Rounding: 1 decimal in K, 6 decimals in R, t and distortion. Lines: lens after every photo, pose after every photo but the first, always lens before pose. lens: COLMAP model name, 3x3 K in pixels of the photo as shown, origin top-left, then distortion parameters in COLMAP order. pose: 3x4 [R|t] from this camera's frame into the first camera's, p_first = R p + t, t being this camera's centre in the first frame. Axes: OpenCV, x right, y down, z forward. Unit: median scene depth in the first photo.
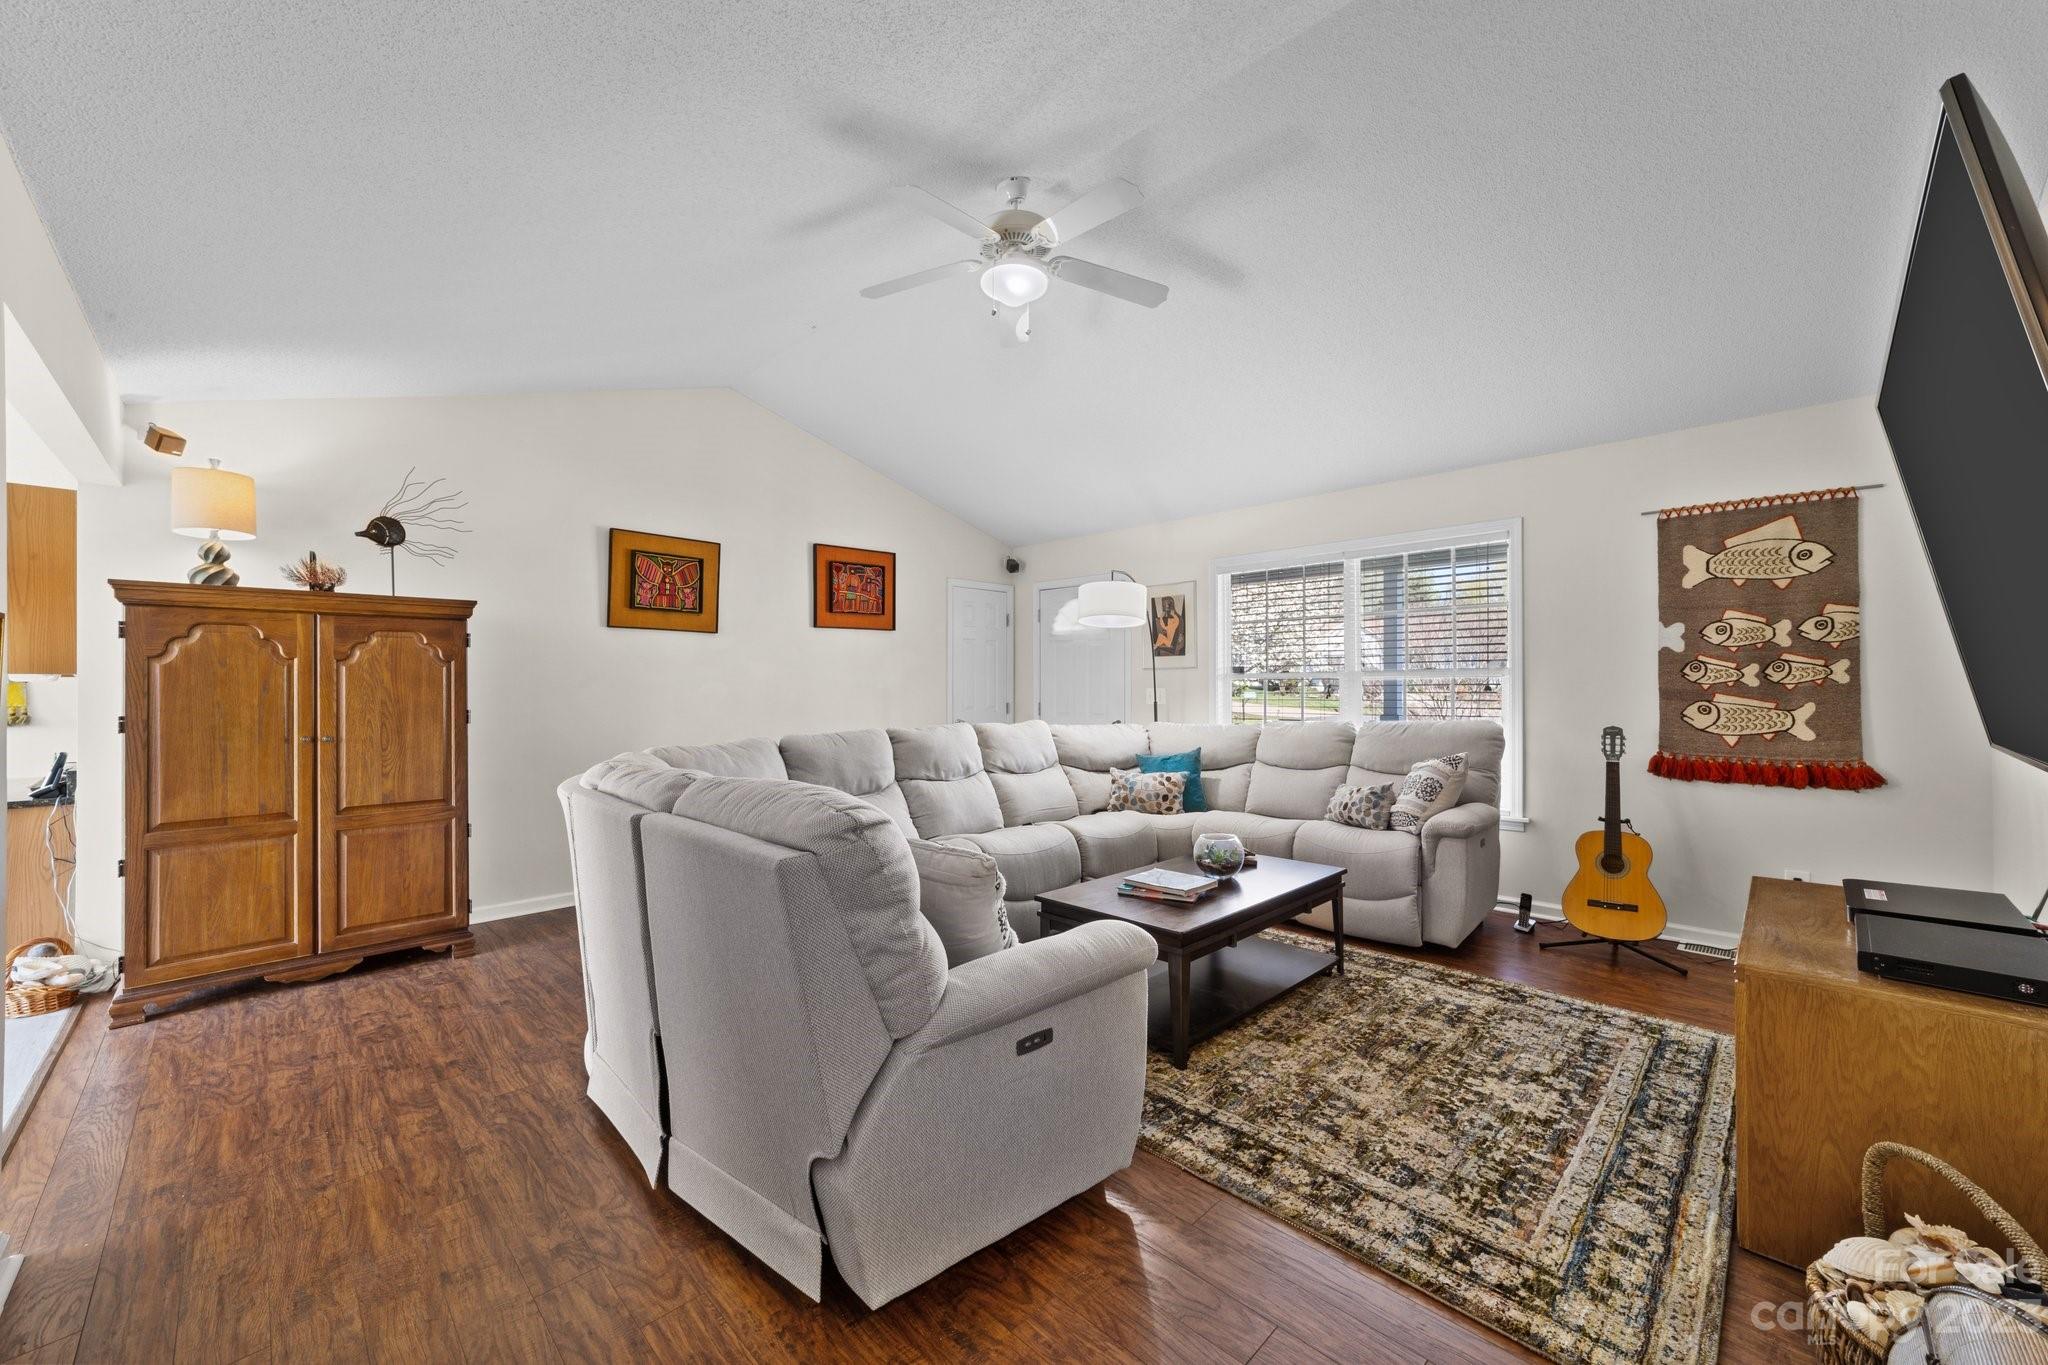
lens RADIAL K [[787.1, 0, 1017.2], [0, 787.1, 672.6], [0, 0, 1]] dist [0.000122, 0.000349]
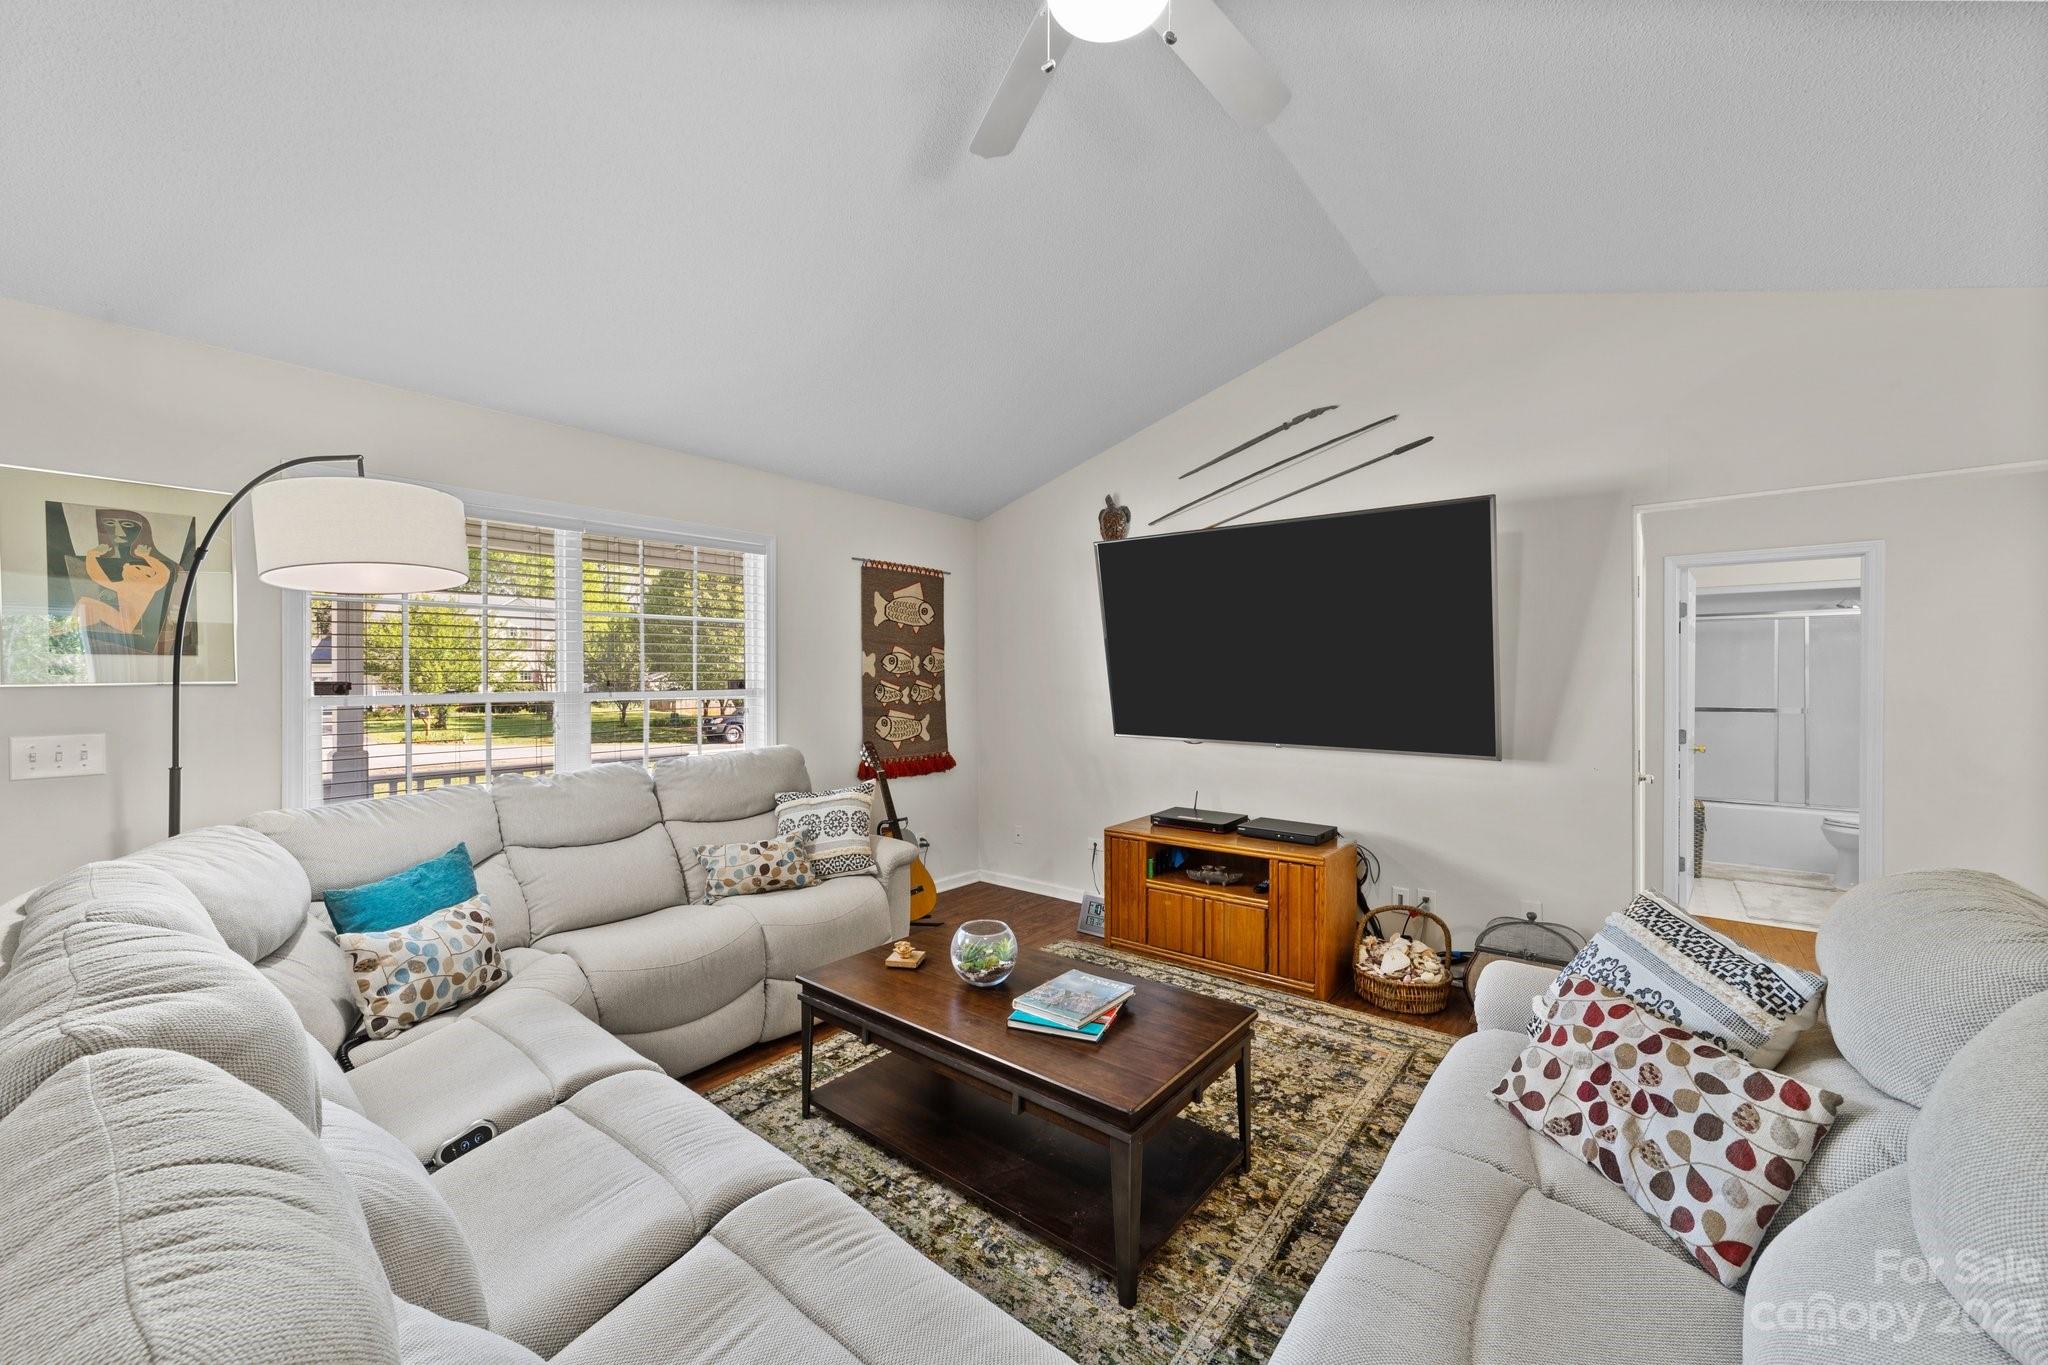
lens RADIAL K [[793.9, 0, 1024.0], [0, 793.9, 682.5], [0, 0, 1]] dist [-0.001811, 0.000576]
pose [[-0.110772, 0.001461, 0.993845, -0.447524], [-0.012085, 0.999923, -0.002817, -0.017745], [-0.993772, -0.012323, -0.110746, 0.955924]]
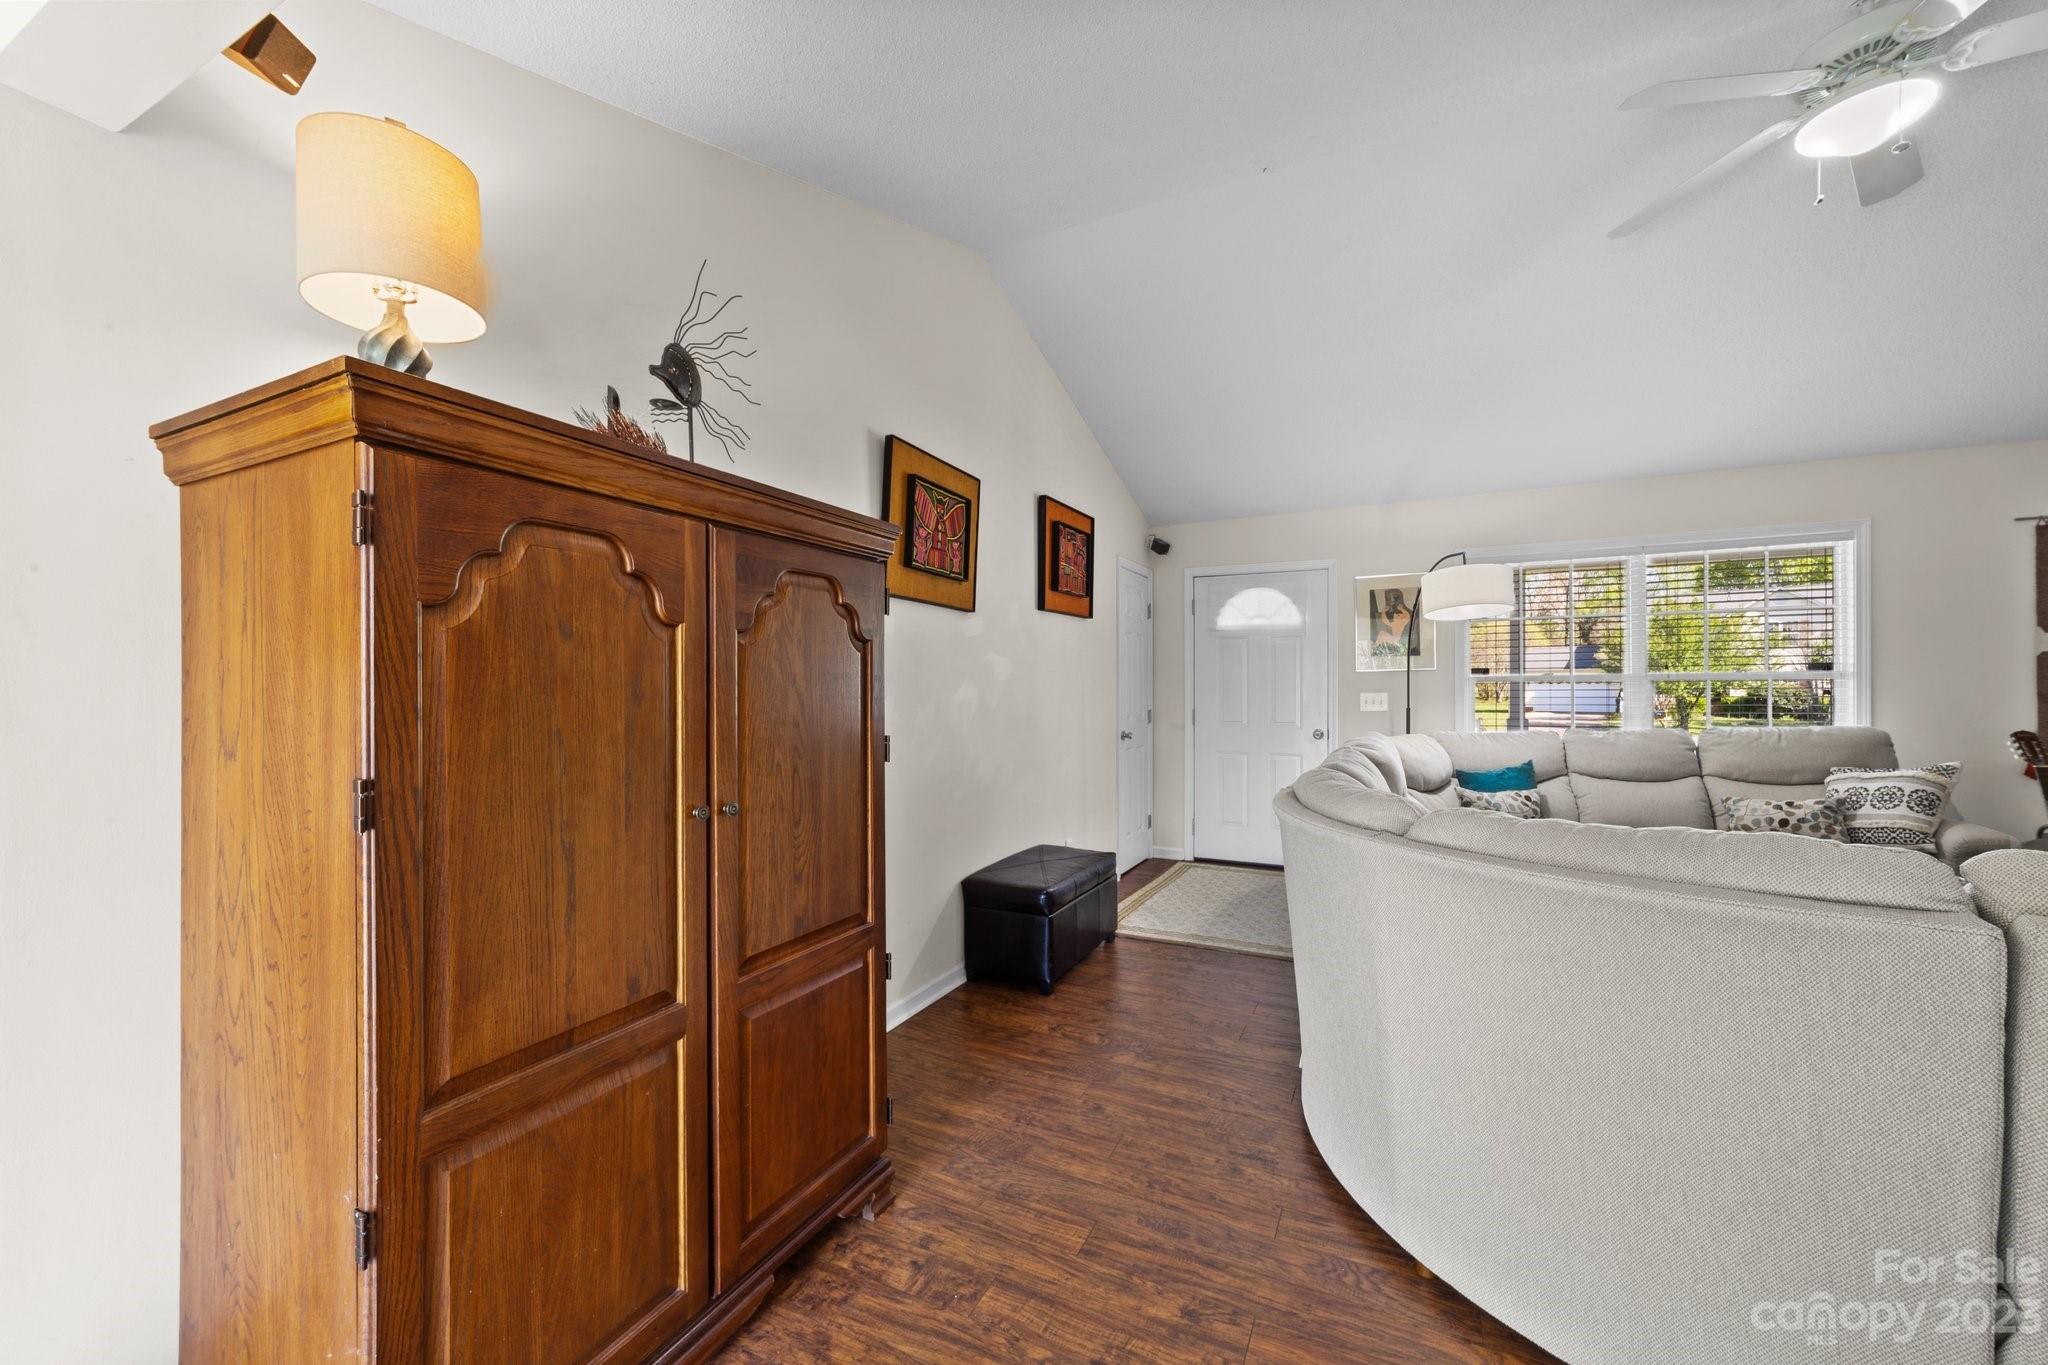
lens RADIAL K [[793.9, 0, 1024.0], [0, 793.9, 682.5], [0, 0, 1]] dist [-0.001811, 0.000576]
pose [[0.945330, 0.002905, 0.326102, -0.807388], [-0.004886, 0.999974, 0.005255, 0.009177], [-0.326079, -0.006561, 0.945320, 0.488808]]
